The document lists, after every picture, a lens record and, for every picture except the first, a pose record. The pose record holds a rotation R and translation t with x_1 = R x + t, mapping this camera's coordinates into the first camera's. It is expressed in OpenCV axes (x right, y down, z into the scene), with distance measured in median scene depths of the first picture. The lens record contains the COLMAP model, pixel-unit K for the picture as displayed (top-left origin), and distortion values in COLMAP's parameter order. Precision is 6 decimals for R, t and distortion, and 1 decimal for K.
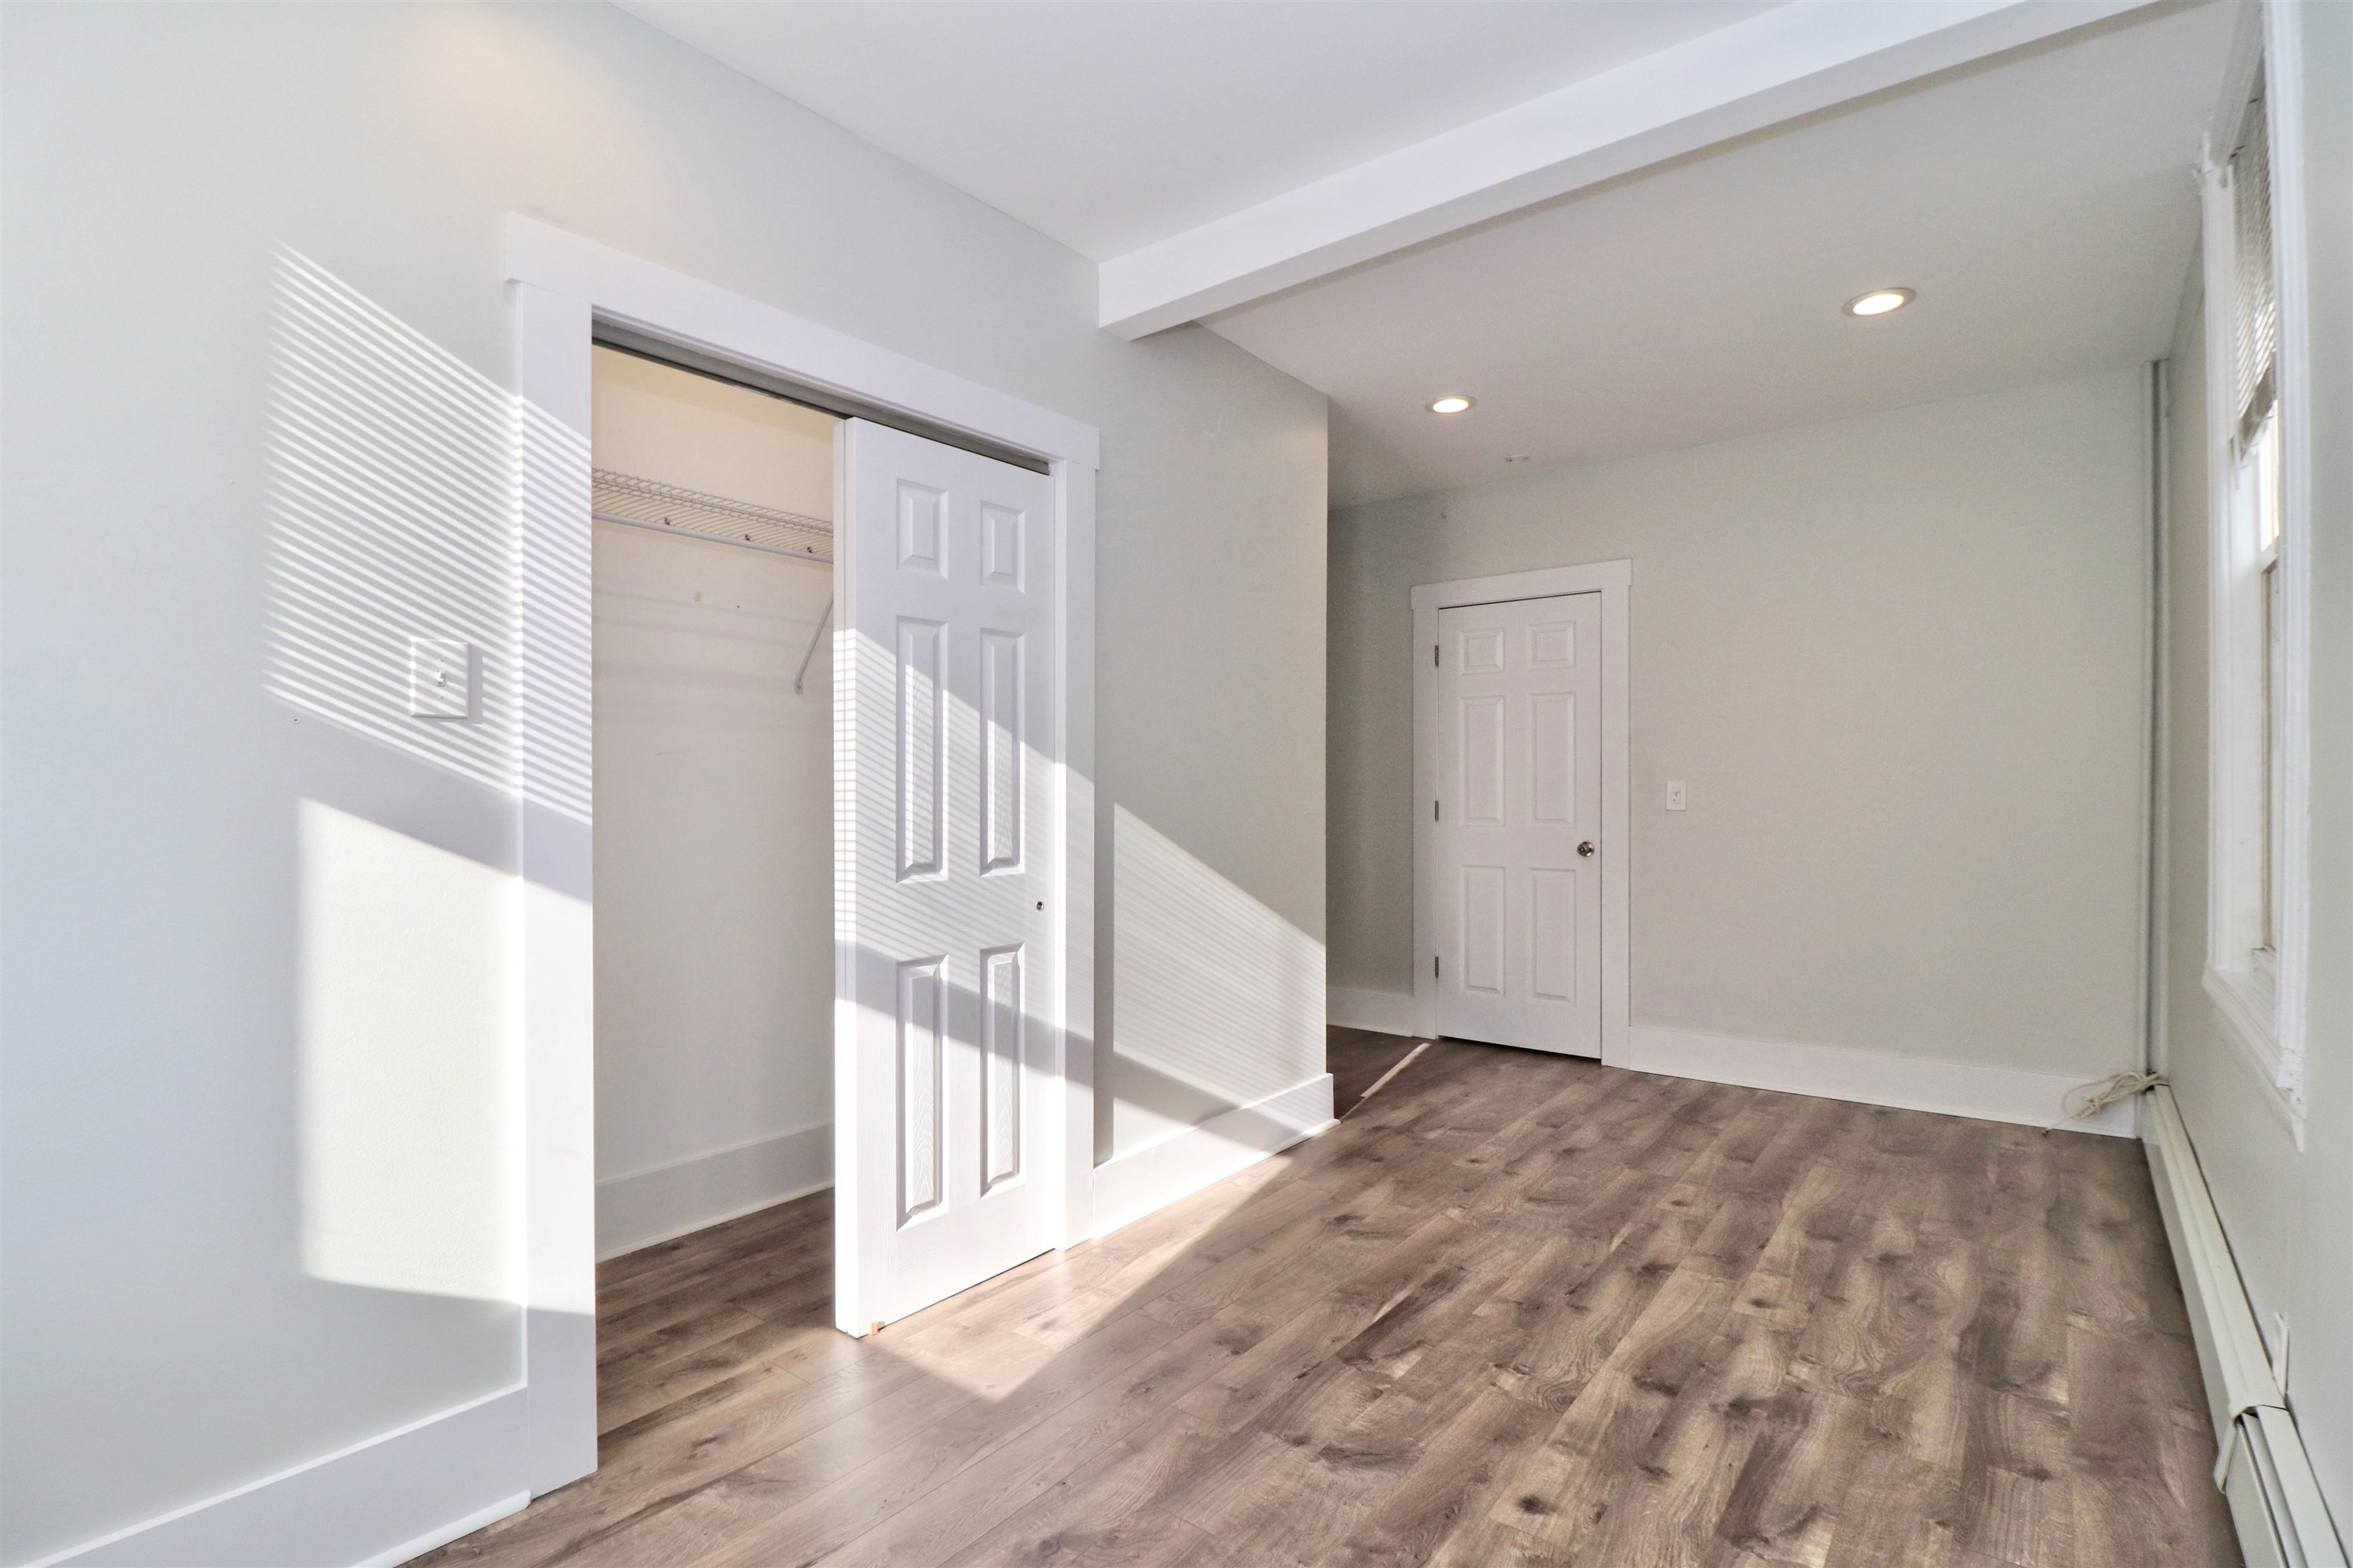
lens RADIAL K [[1099.6, 0, 1184.4], [0, 1099.6, 791.2], [0, 0, 1]] dist [0.001968, -0.015067]
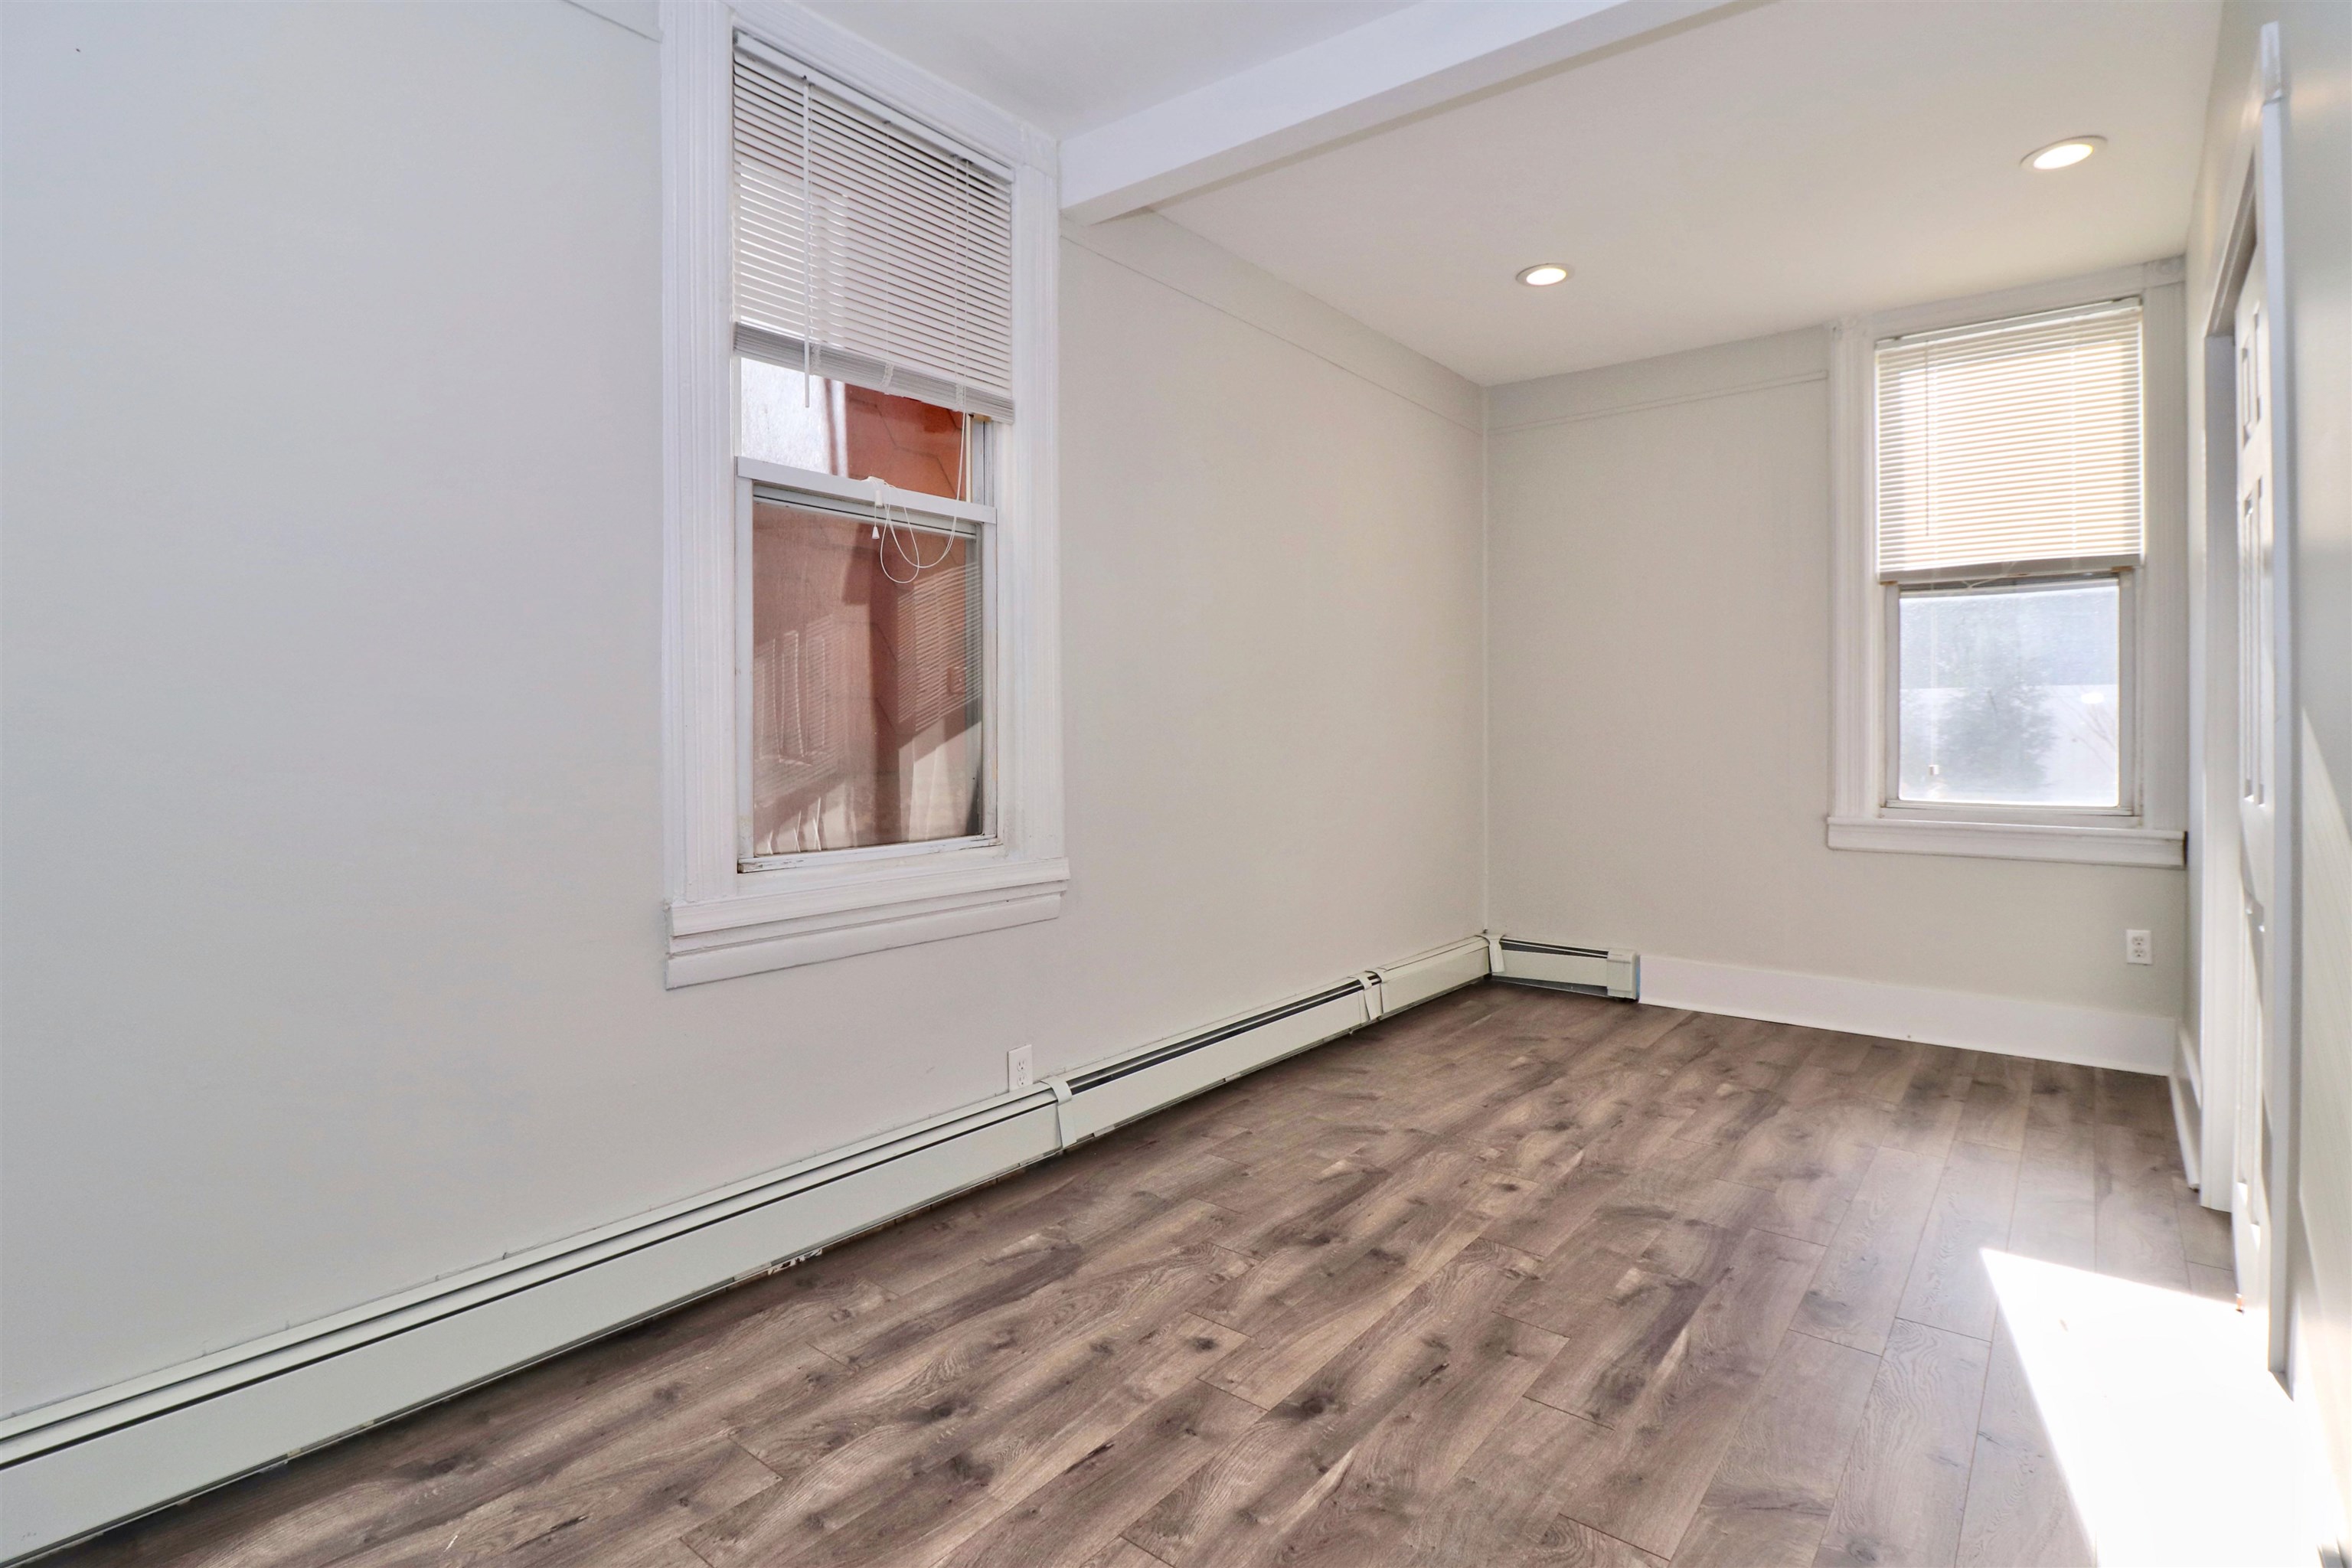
lens RADIAL K [[1153.8, 0, 1179.1], [0, 1153.8, 746.7], [0, 0, 1]] dist [0.002220, -0.016751]
pose [[-0.999963, 0.002788, 0.008110, 0.566245], [0.002936, 0.999828, 0.018322, 0.022497], [-0.008057, 0.018345, -0.999799, 1.927547]]
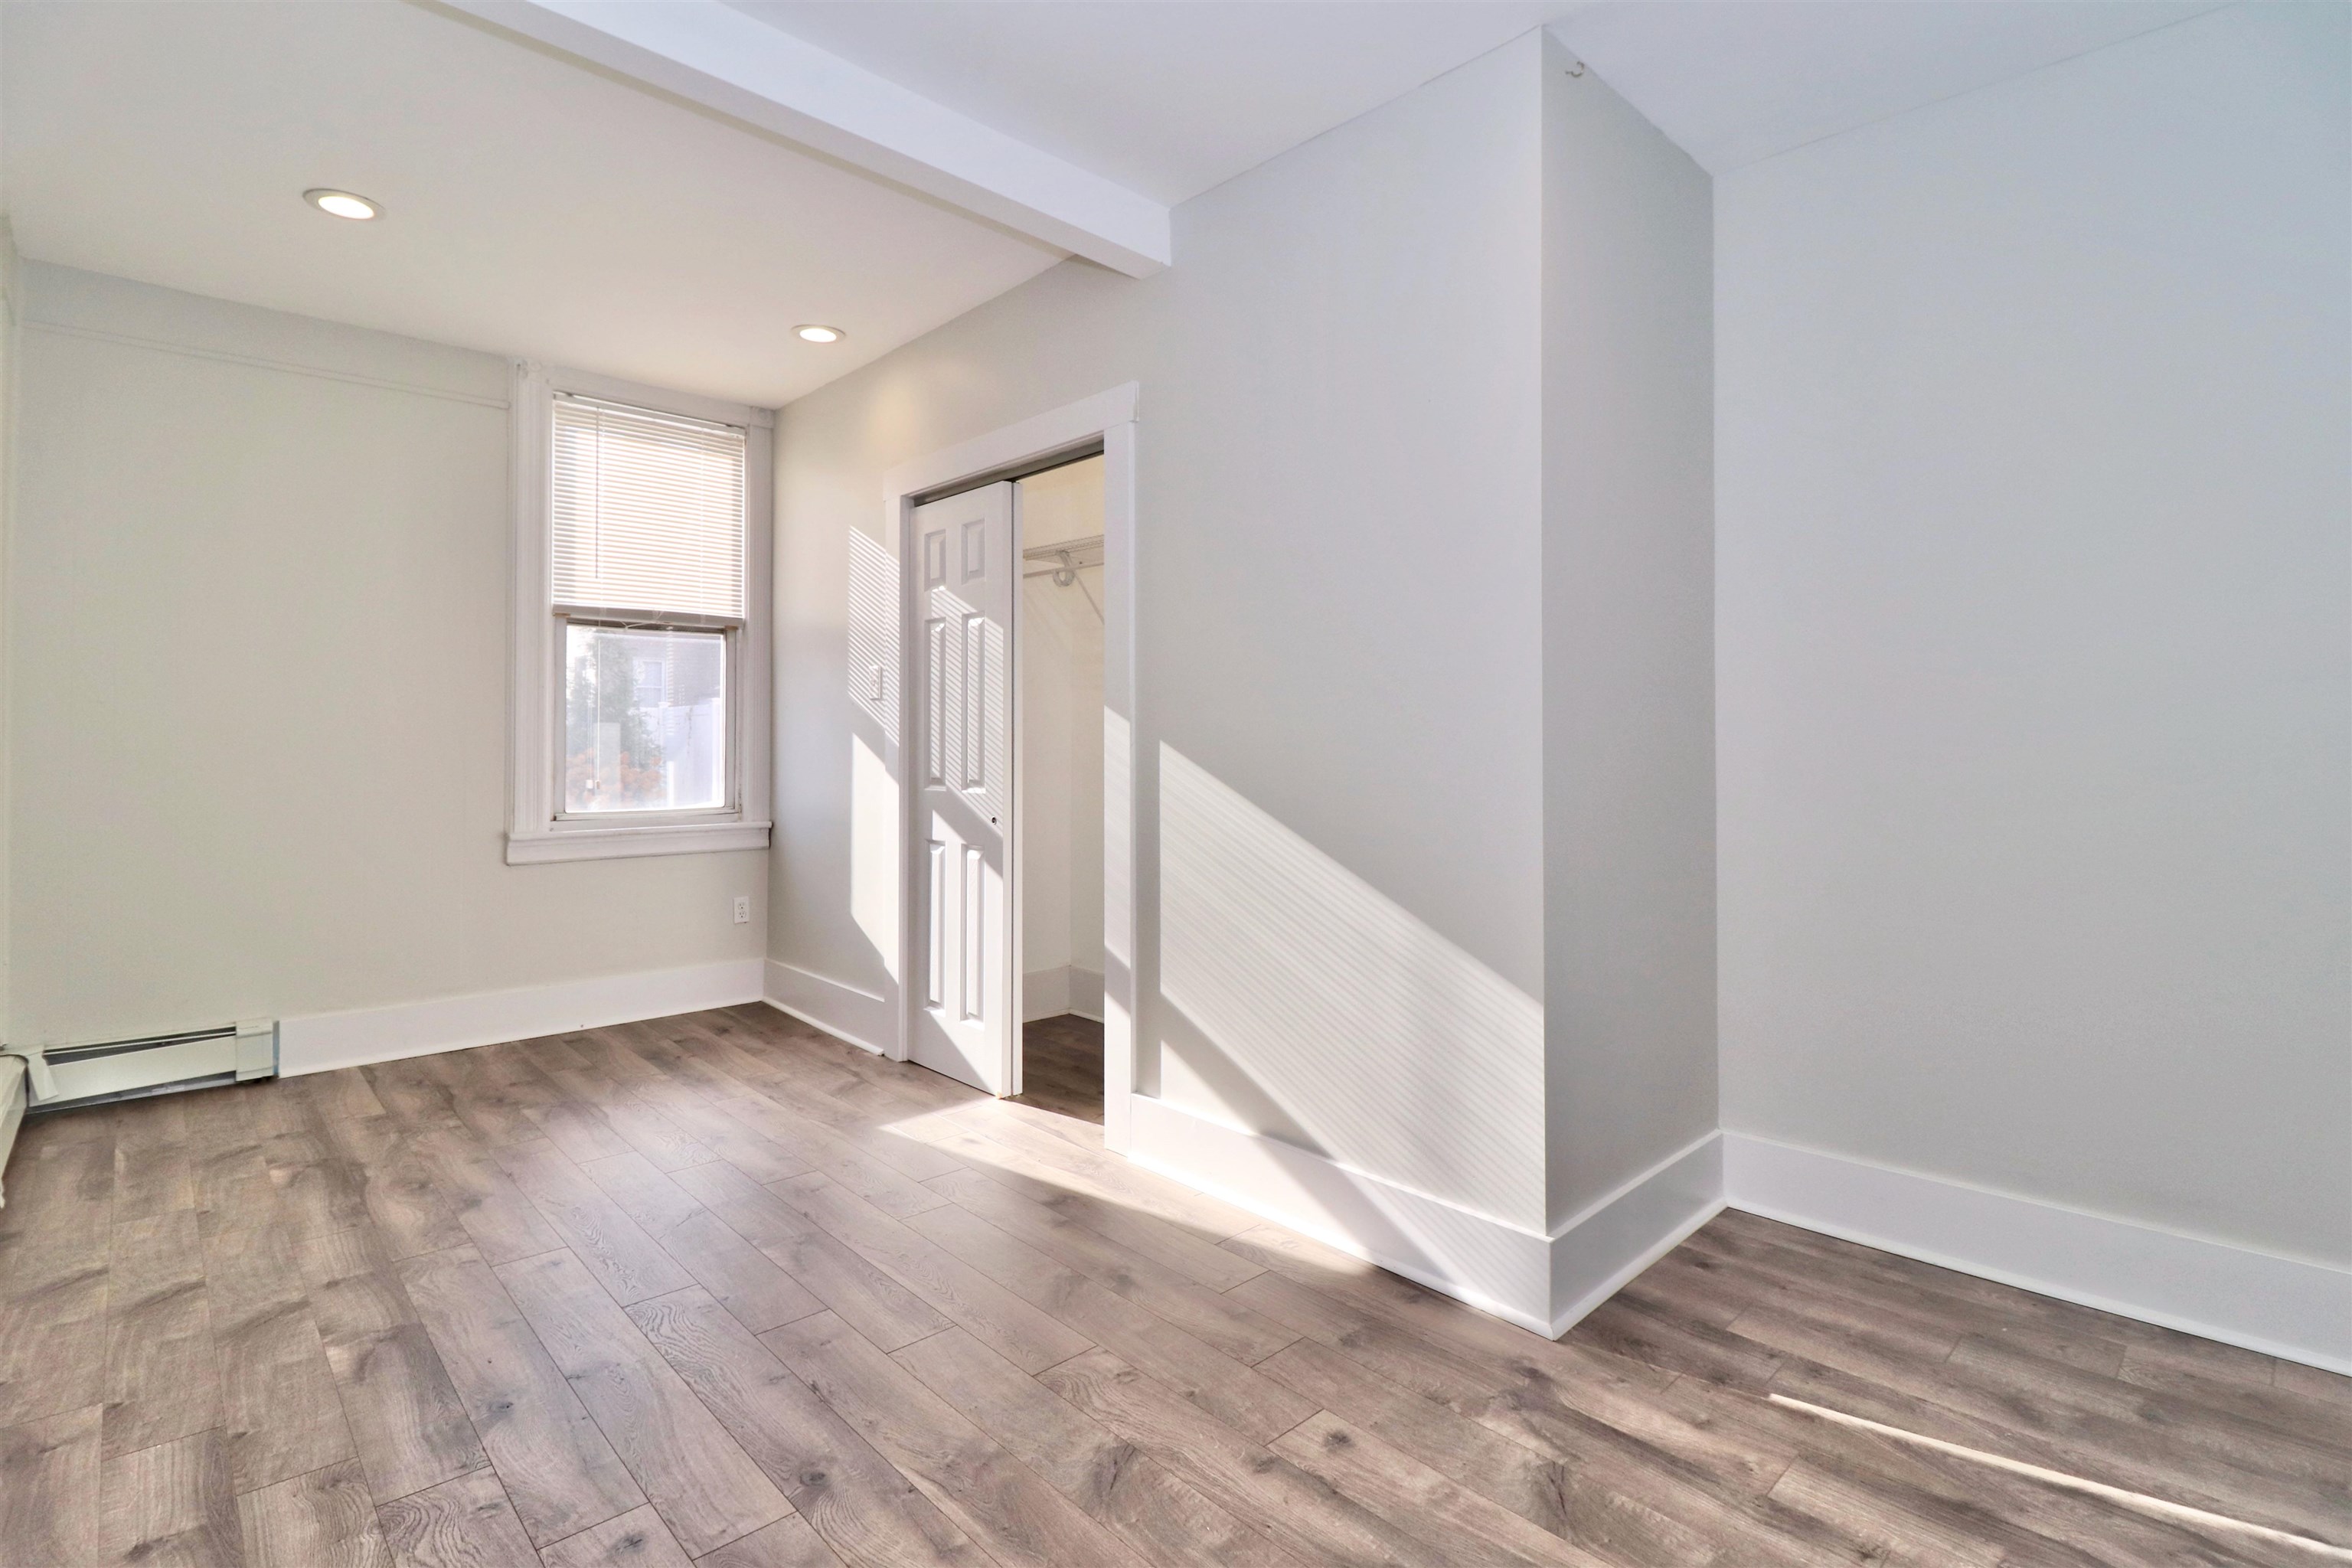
lens RADIAL K [[1112.6, 0, 1202.1], [0, 1112.6, 736.8], [0, 0, 1]] dist [0.001481, -0.010354]
pose [[-0.138618, -0.001527, -0.990345, 1.165506], [-0.002942, 0.999995, -0.001130, 0.010313], [0.990342, 0.002757, -0.138622, 1.487480]]
